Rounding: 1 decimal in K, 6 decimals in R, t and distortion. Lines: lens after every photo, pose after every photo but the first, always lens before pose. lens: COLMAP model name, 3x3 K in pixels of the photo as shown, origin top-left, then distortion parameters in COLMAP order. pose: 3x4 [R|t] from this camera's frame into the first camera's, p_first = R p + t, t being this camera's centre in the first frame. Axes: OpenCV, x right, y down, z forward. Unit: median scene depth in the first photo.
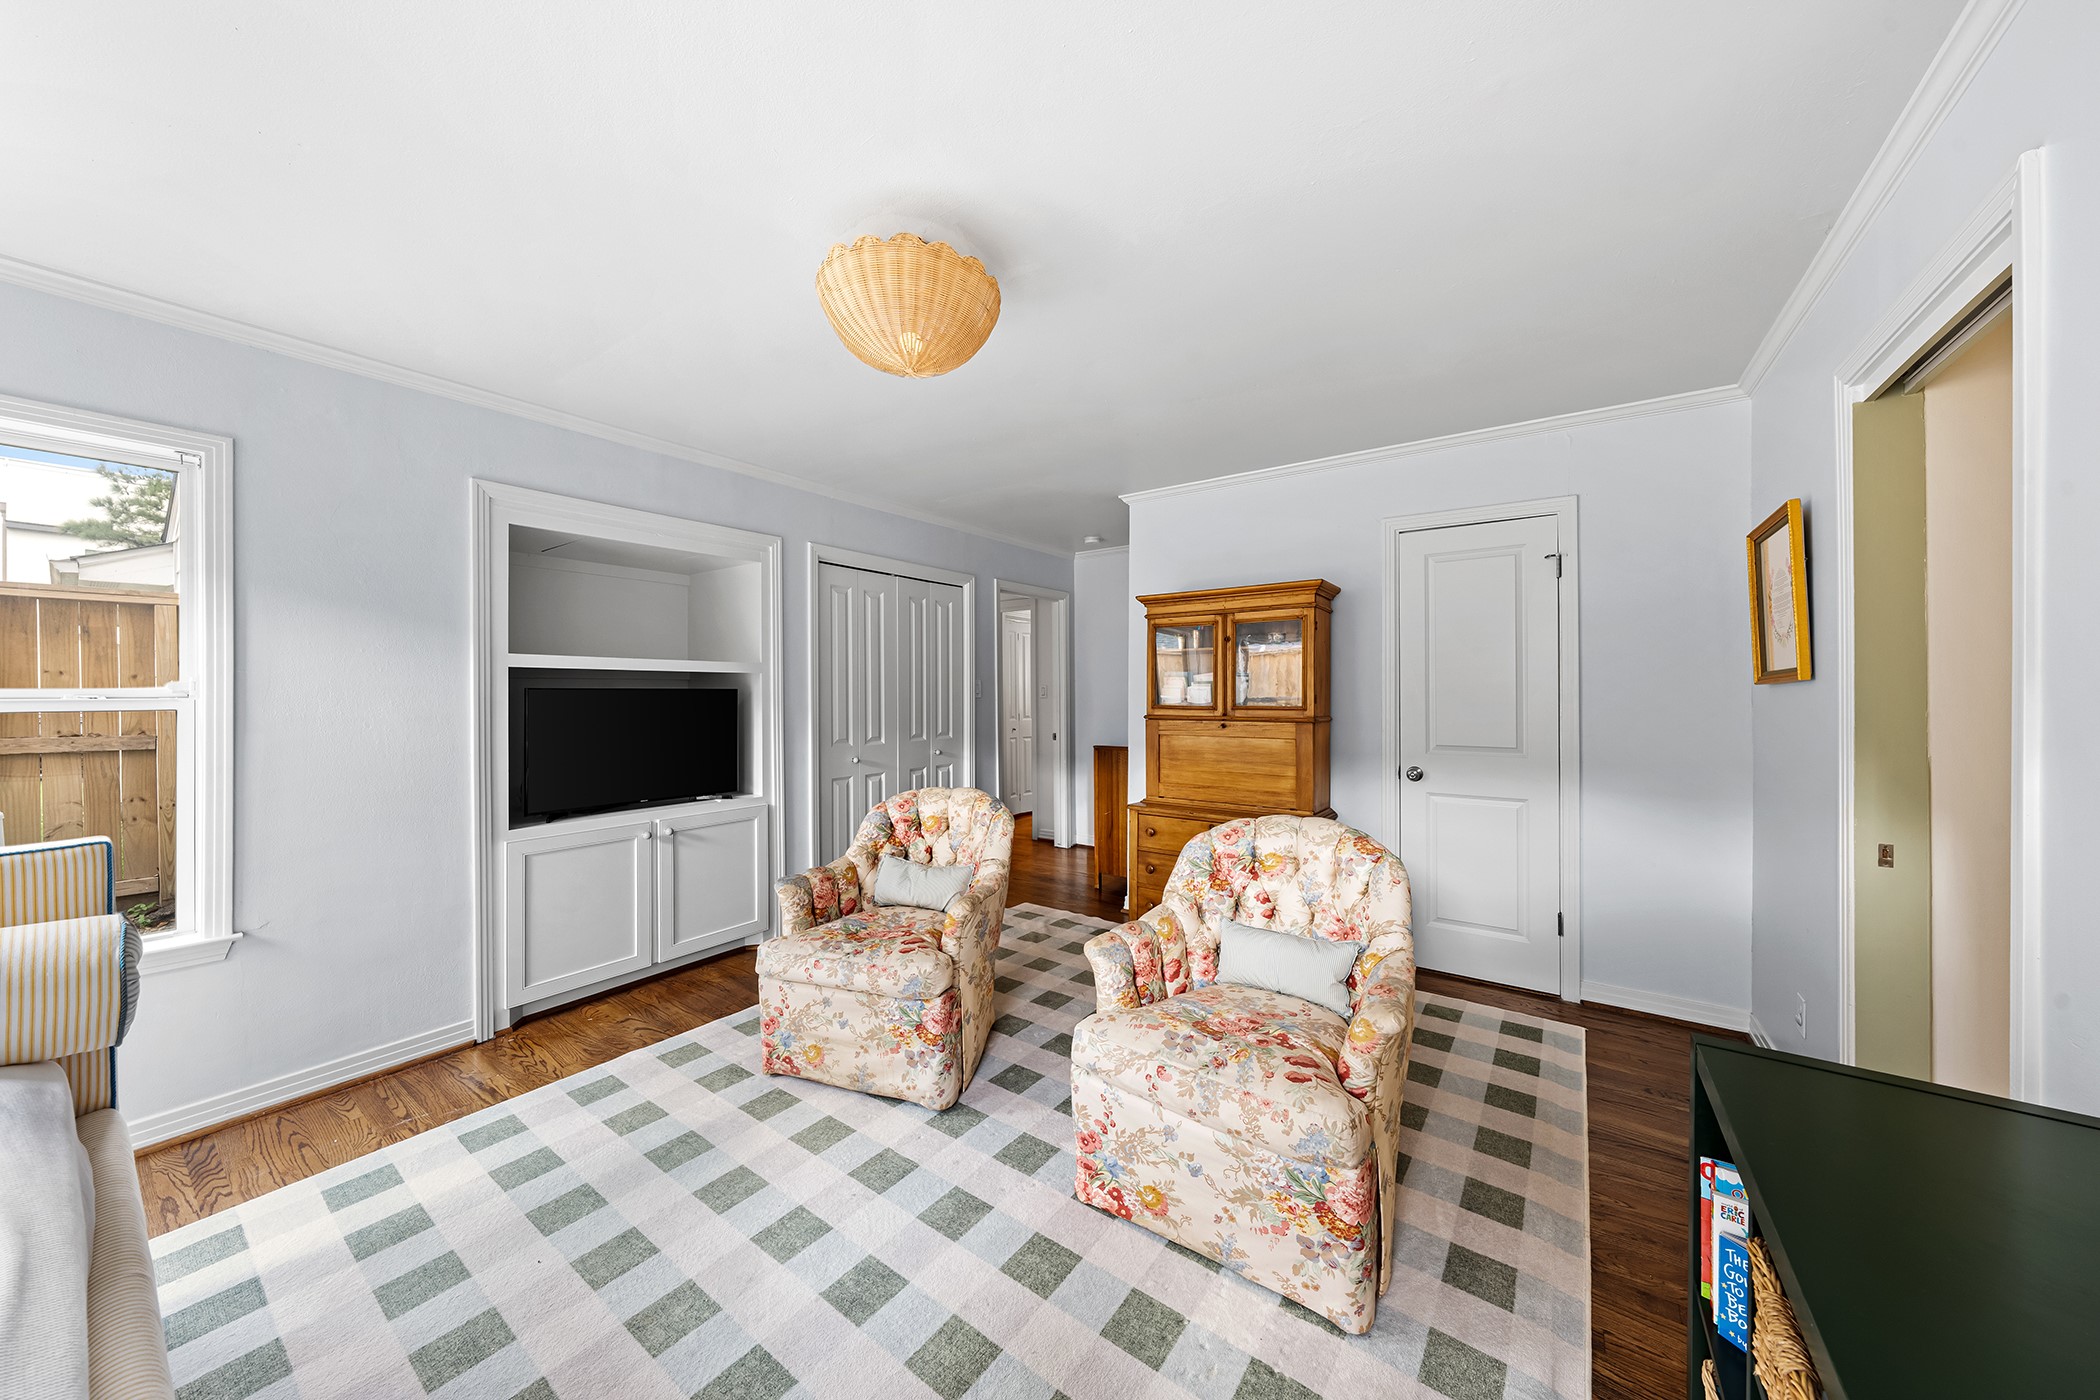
lens RADIAL K [[701.4, 0, 1051.6], [0, 701.4, 697.5], [0, 0, 1]] dist [-0.006516, 0.000012]
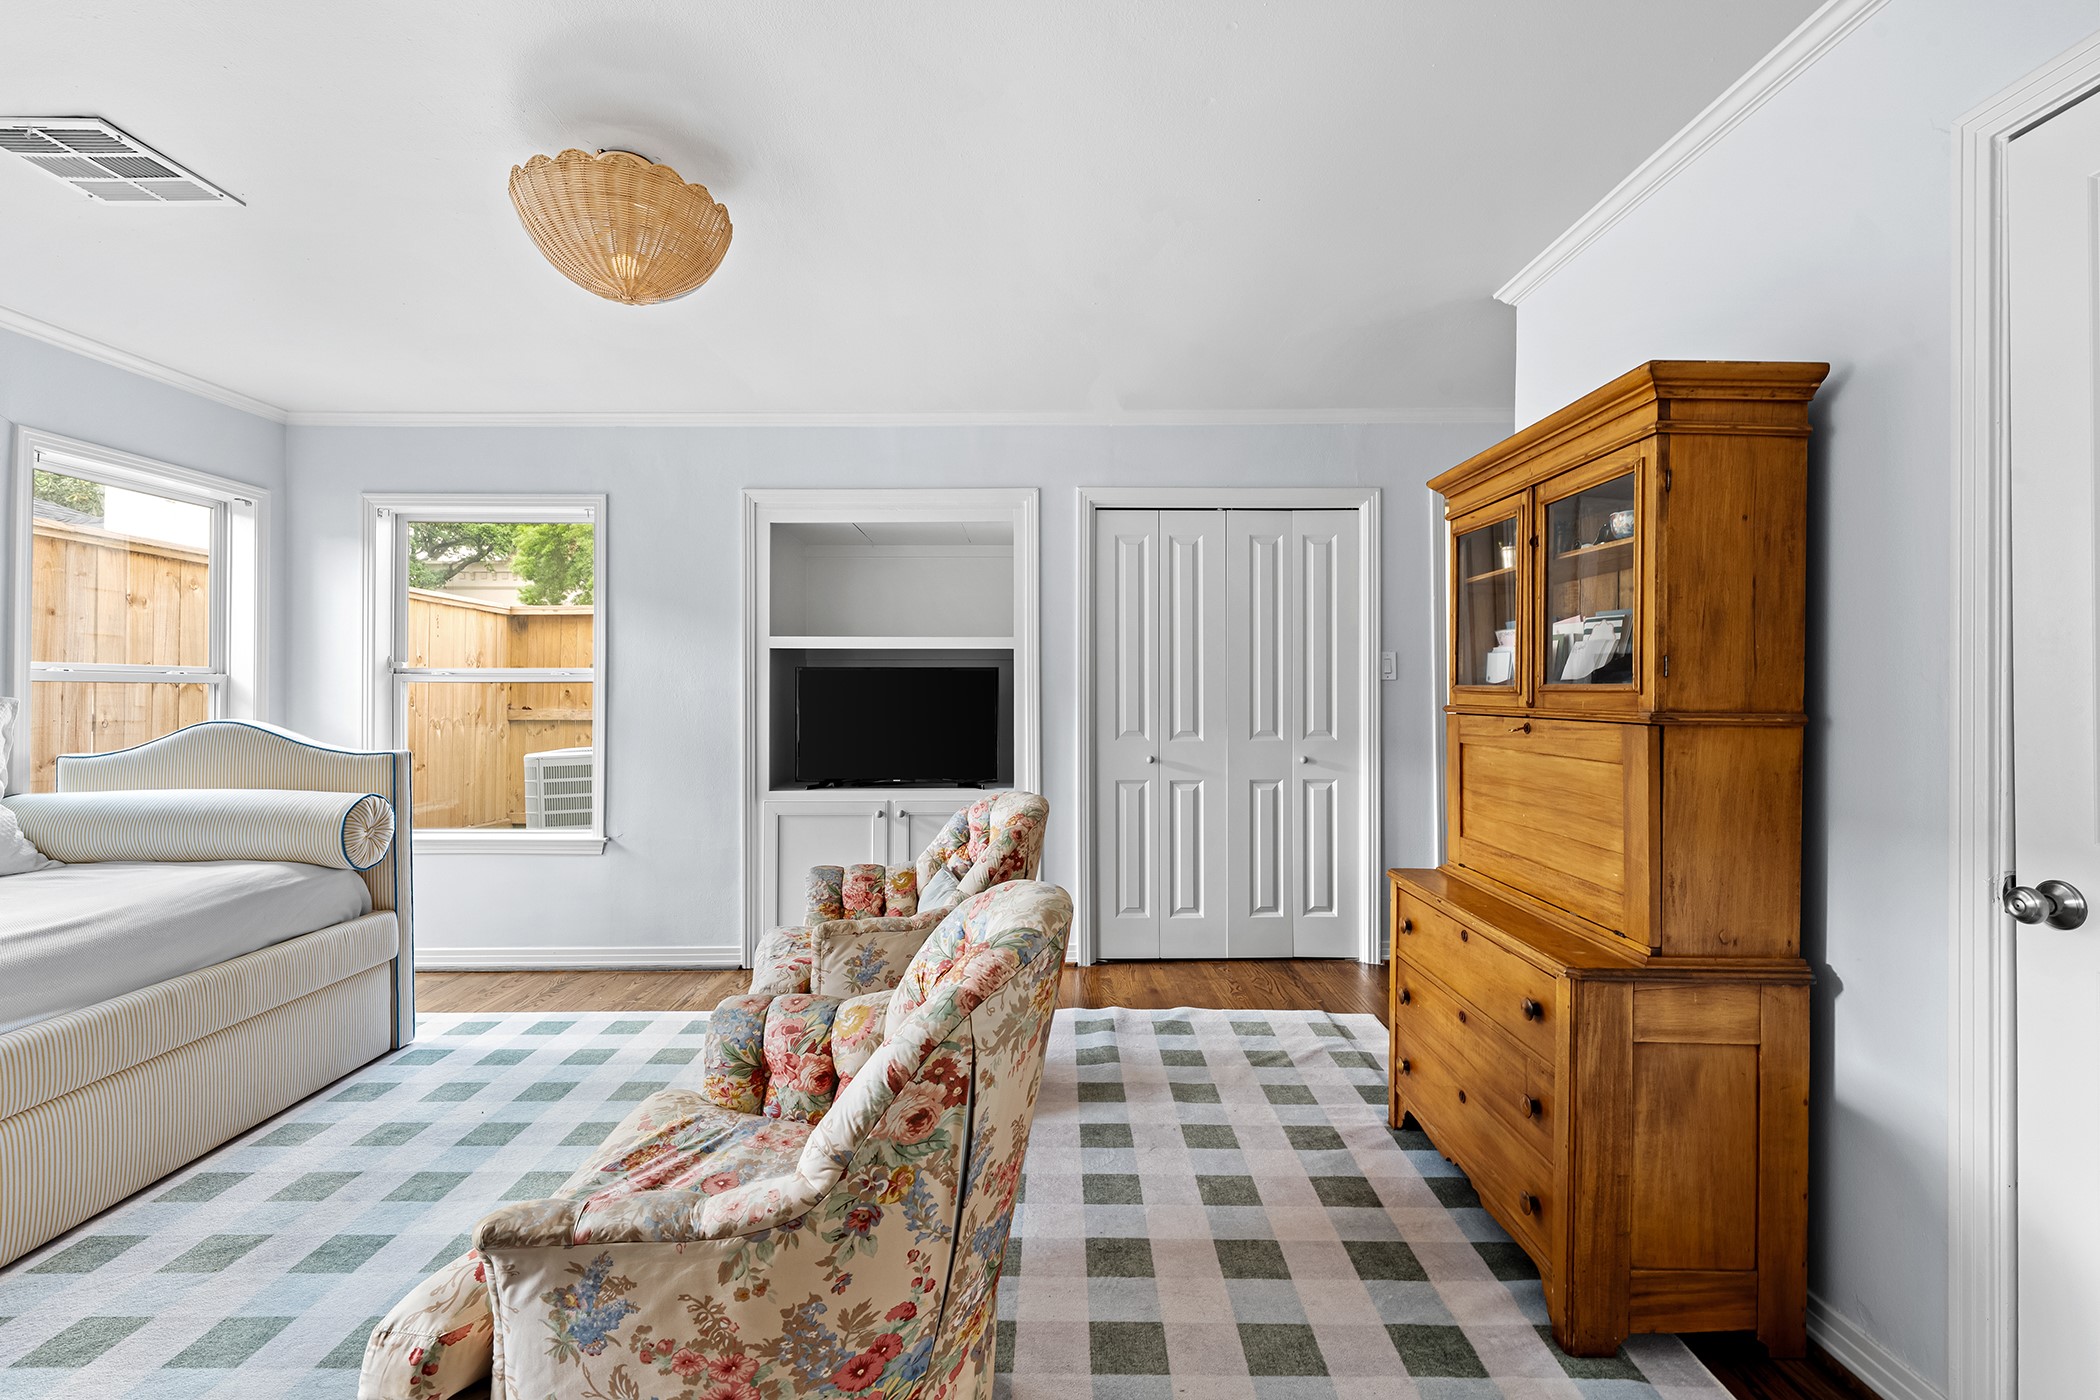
lens RADIAL K [[918.1, 0, 1048.9], [0, 918.1, 688.1], [0, 0, 1]] dist [0.005725, -0.000022]
pose [[0.586165, 0.001908, -0.810190, 0.592585], [-0.007214, 0.999970, -0.002865, 0.018949], [0.810160, 0.007524, 0.586161, 0.410911]]
